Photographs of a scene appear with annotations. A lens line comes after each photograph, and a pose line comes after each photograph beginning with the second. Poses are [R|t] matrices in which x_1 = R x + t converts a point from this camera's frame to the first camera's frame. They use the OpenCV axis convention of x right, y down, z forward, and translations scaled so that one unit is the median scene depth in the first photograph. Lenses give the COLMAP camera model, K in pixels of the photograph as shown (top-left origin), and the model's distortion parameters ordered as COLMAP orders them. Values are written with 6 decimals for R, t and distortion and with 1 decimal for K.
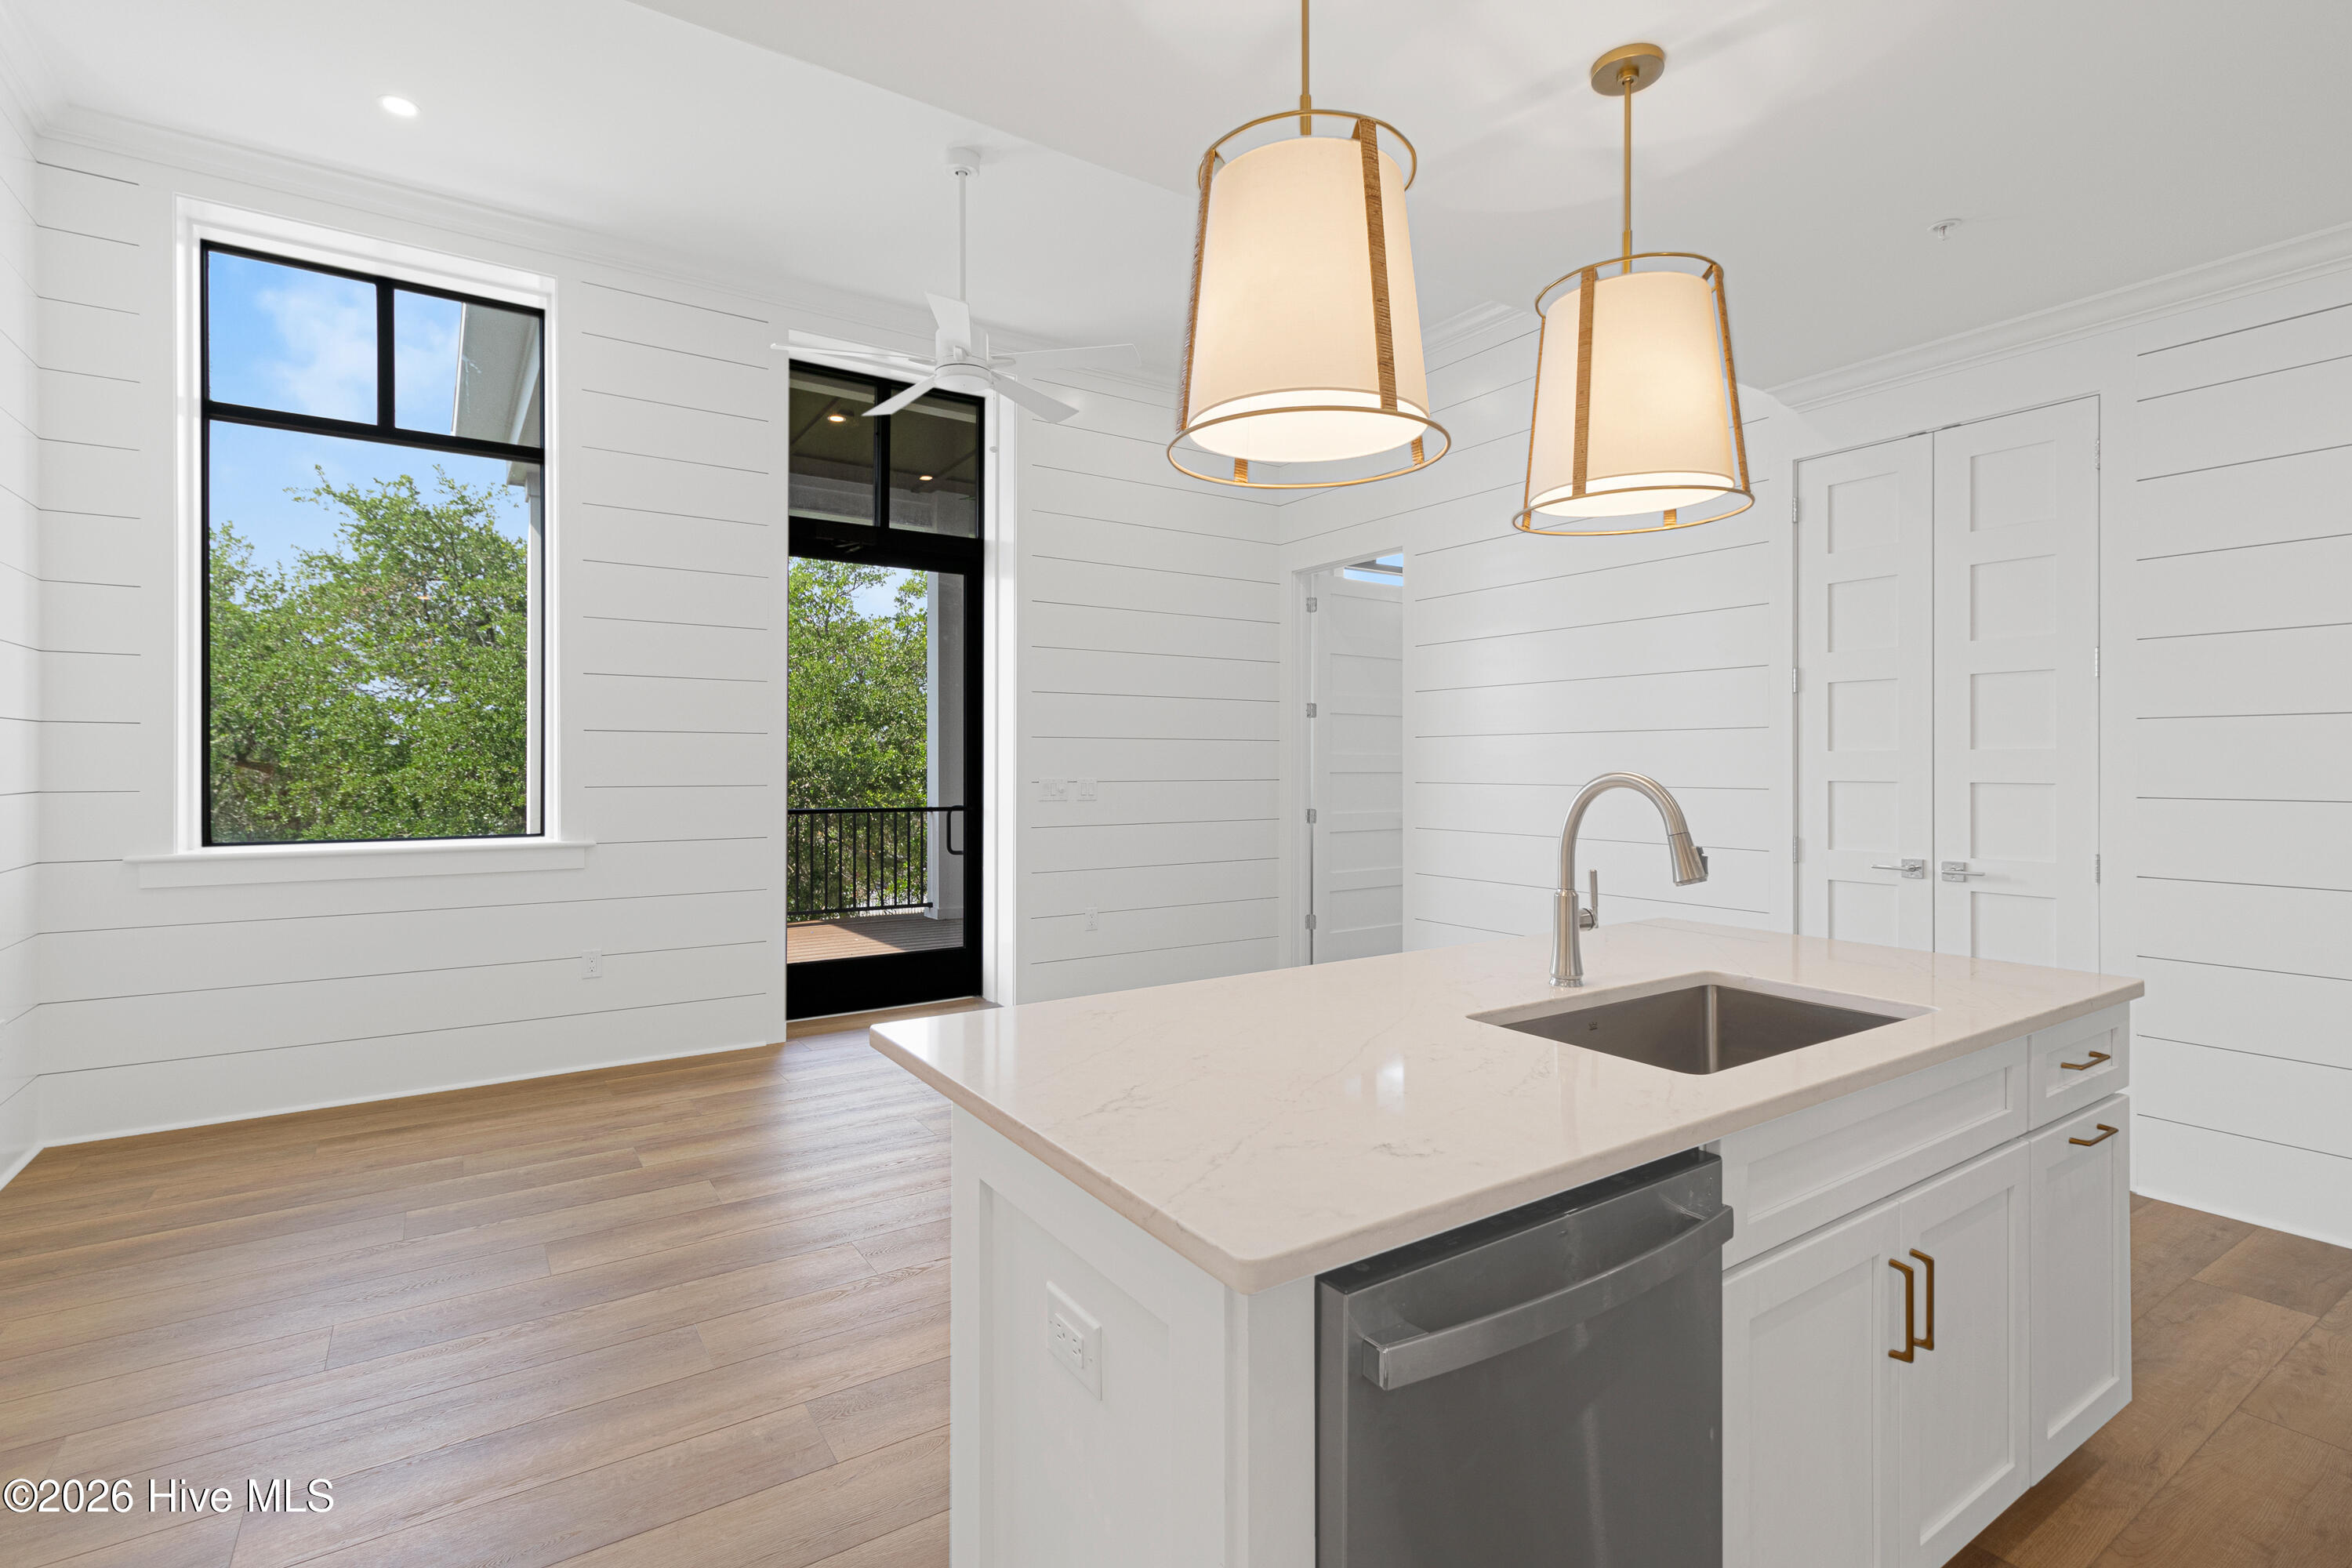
lens RADIAL K [[1095.5, 0, 1187.7], [0, 1095.5, 761.3], [0, 0, 1]] dist [0.007962, -0.000284]
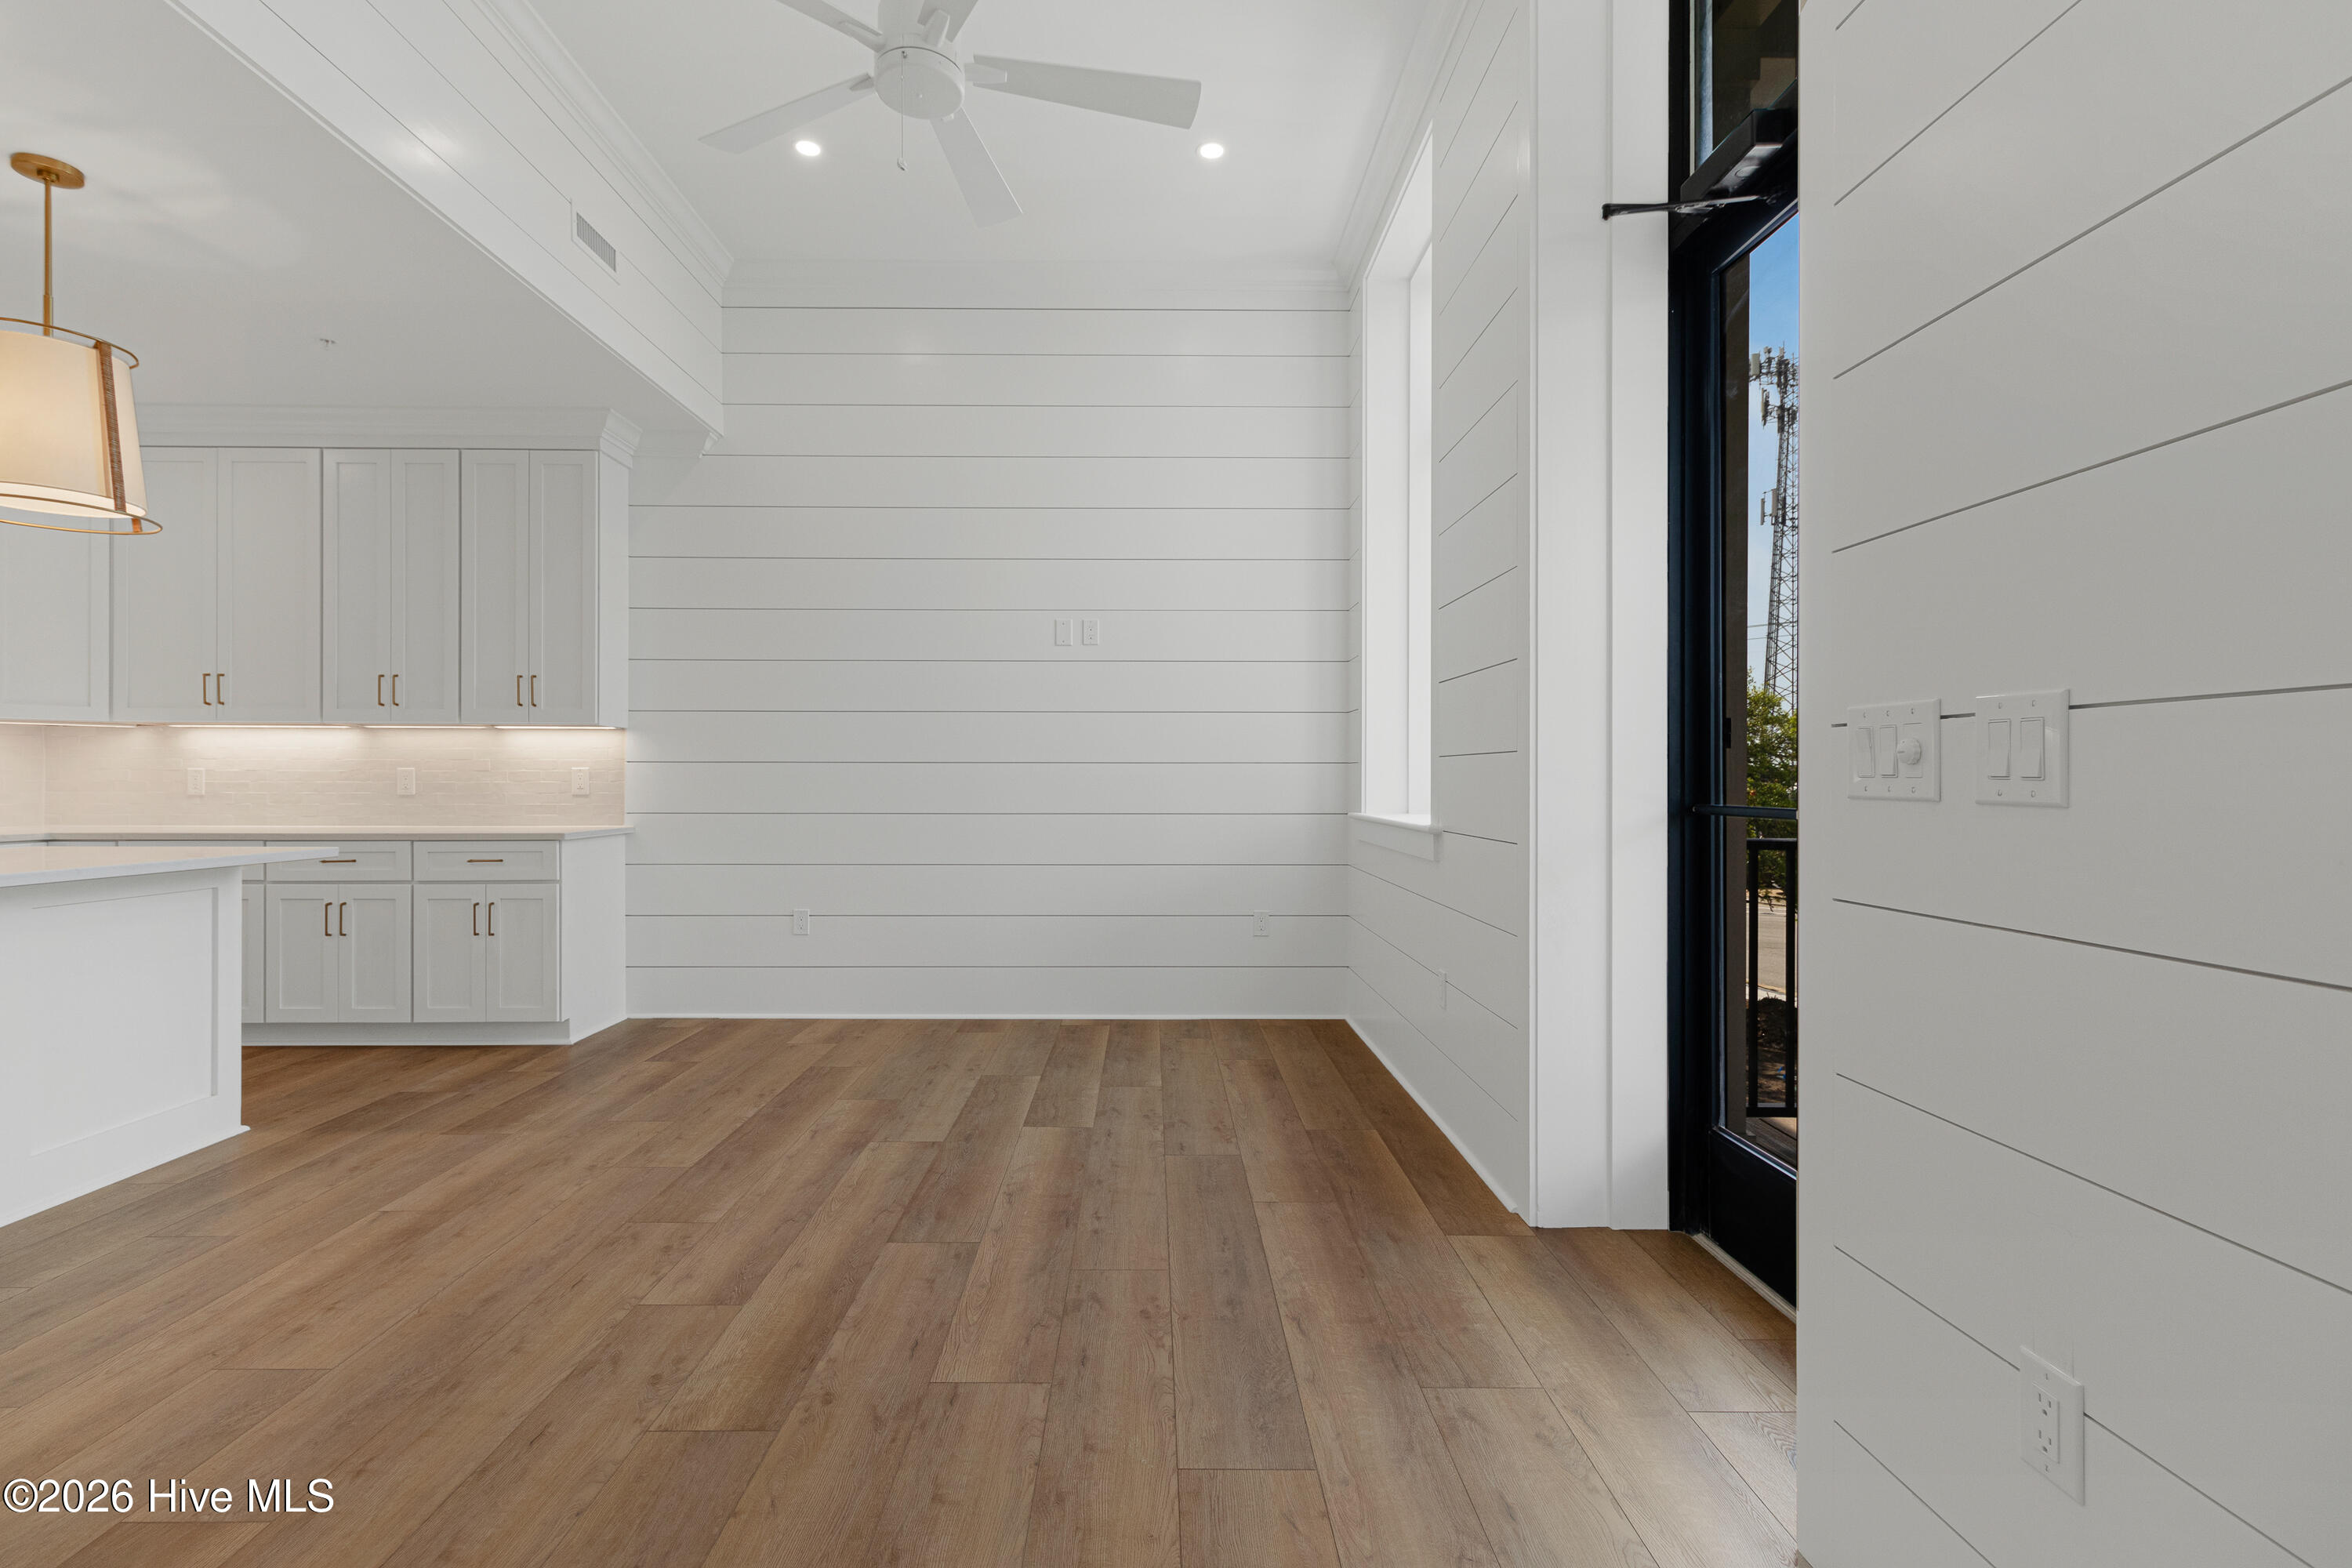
lens RADIAL K [[1095.5, 0, 1136.2], [0, 1095.5, 784.9], [0, 0, 1]] dist [0.007962, -0.000284]
pose [[-0.565992, 0.002361, -0.824407, 0.195885], [-0.003857, 0.999977, 0.005512, 0.037169], [0.824402, 0.006300, -0.565970, 1.194627]]
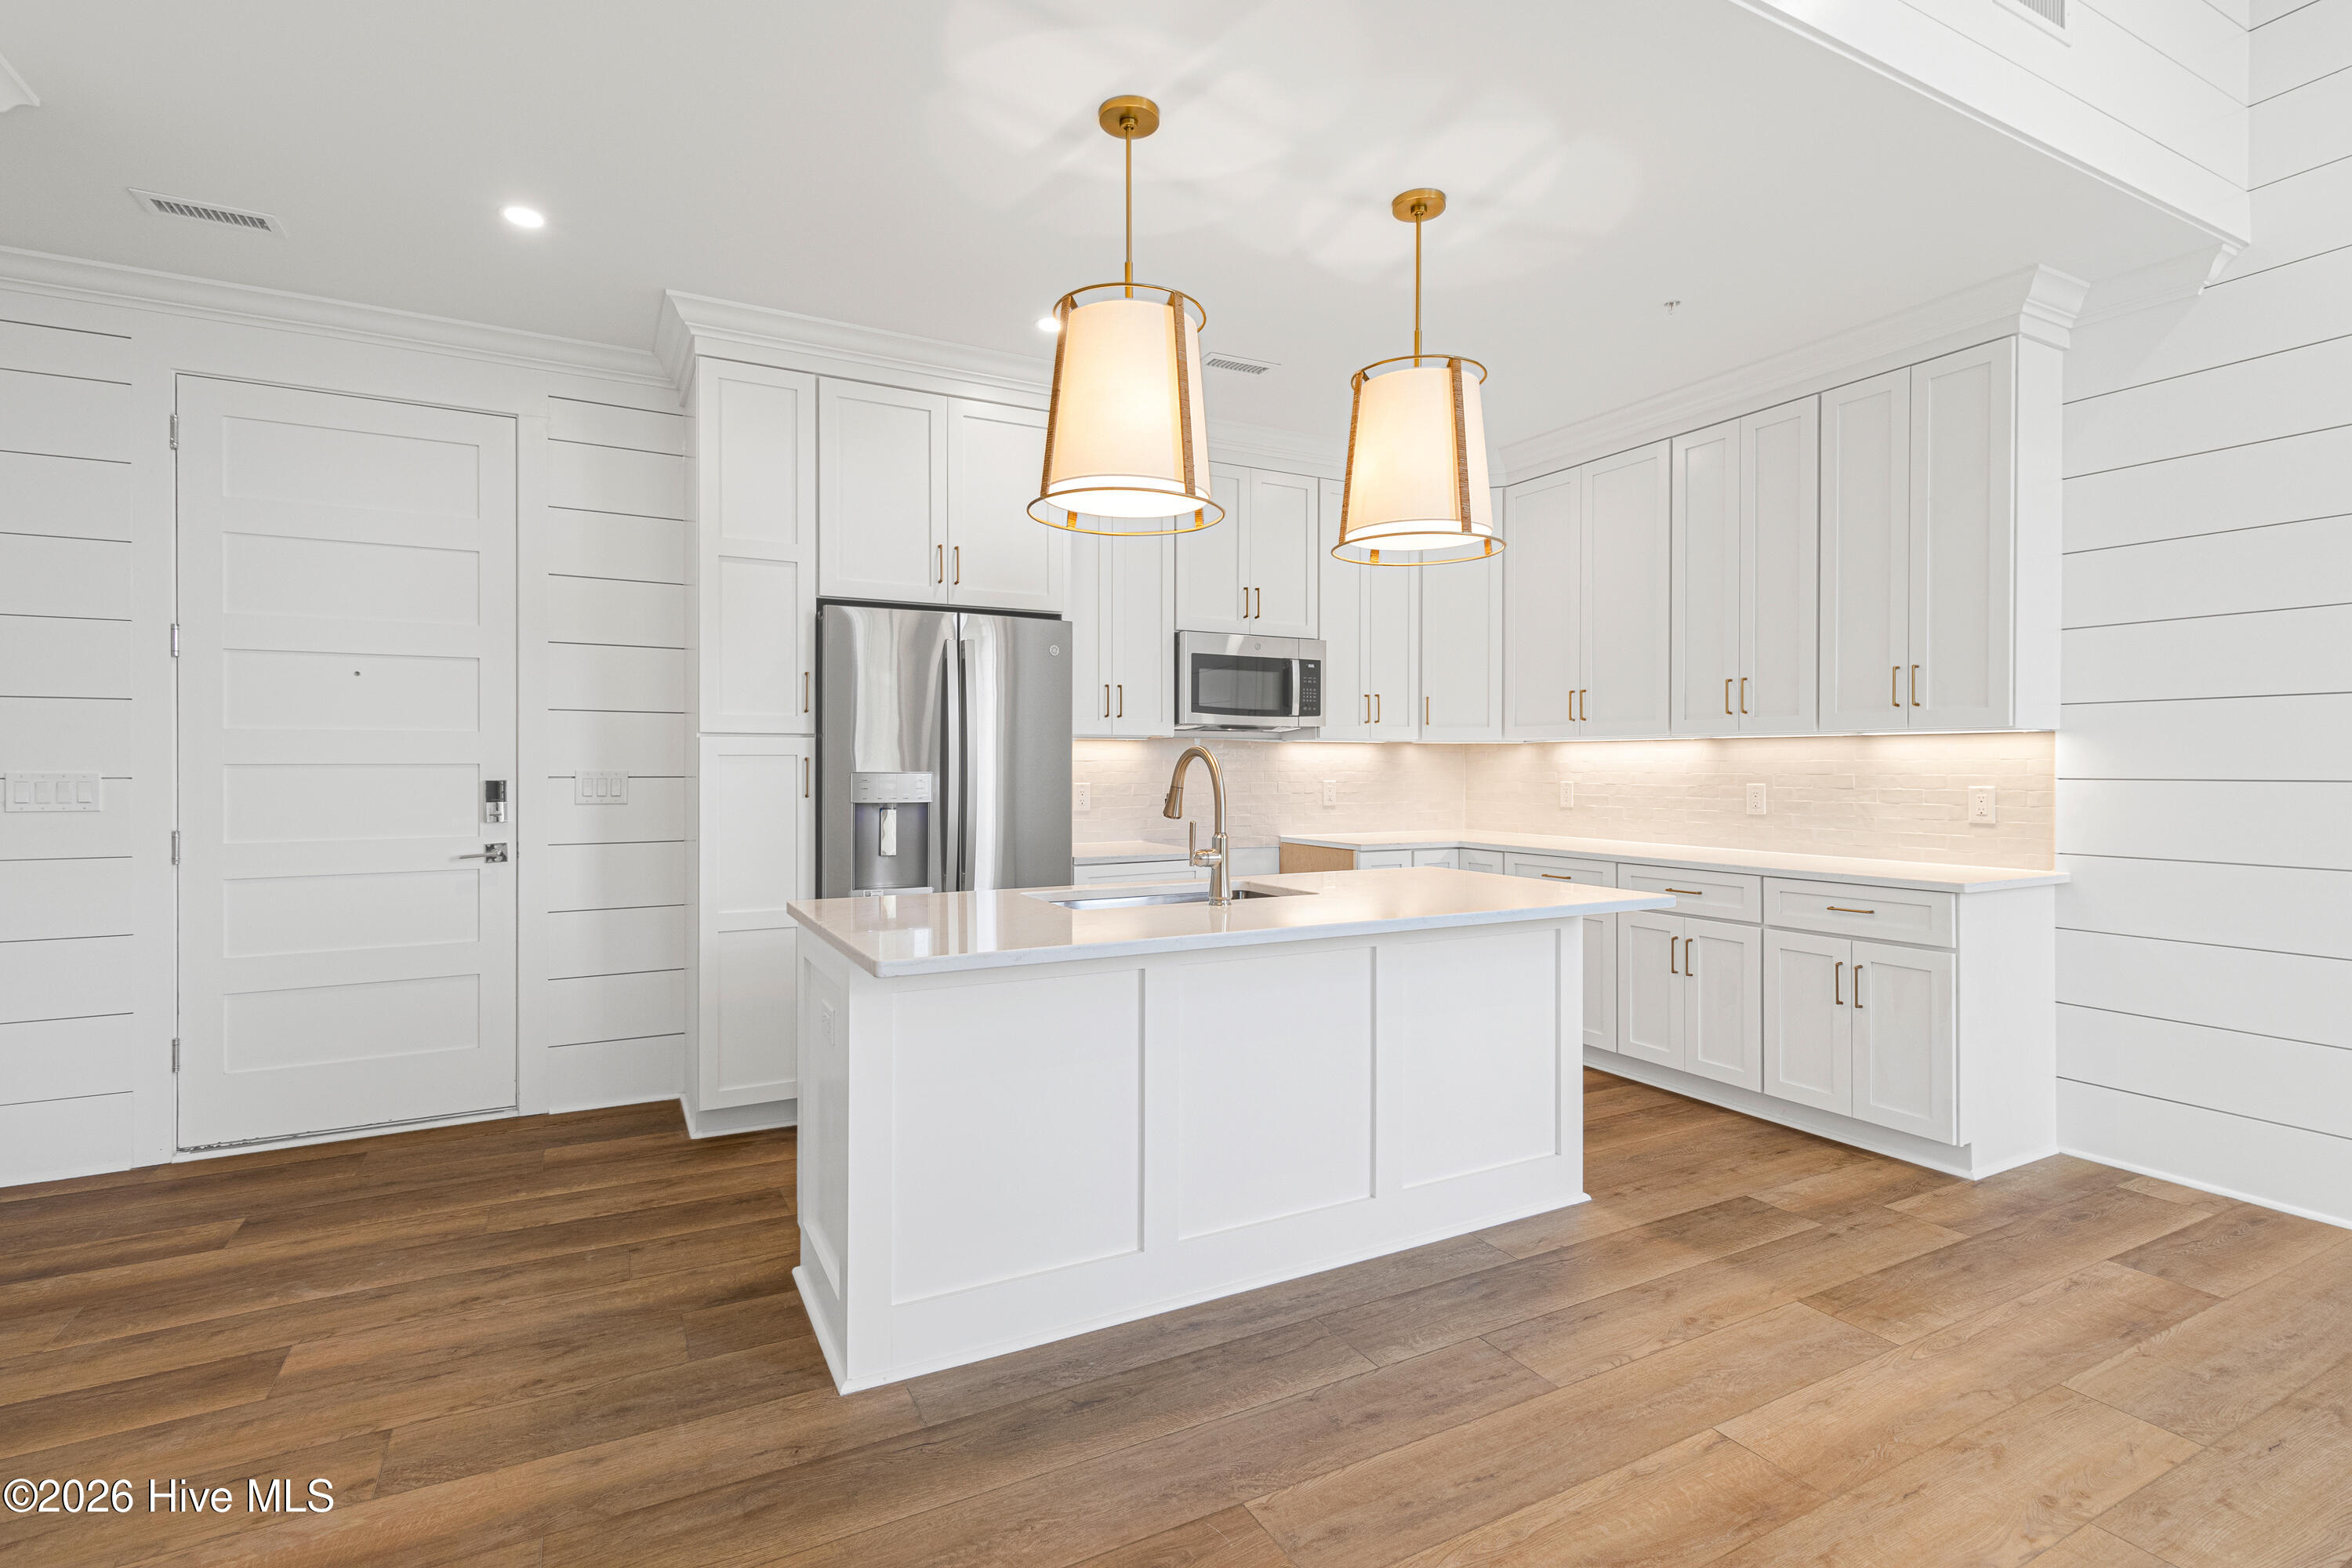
lens RADIAL K [[1095.5, 0, 1179.9], [0, 1095.5, 763.6], [0, 0, 1]] dist [0.007962, -0.000284]
pose [[-0.994484, -0.000223, 0.104883, 0.102142], [-0.000204, 1.000000, 0.000196, 0.012223], [-0.104883, 0.000173, -0.994485, 0.974420]]
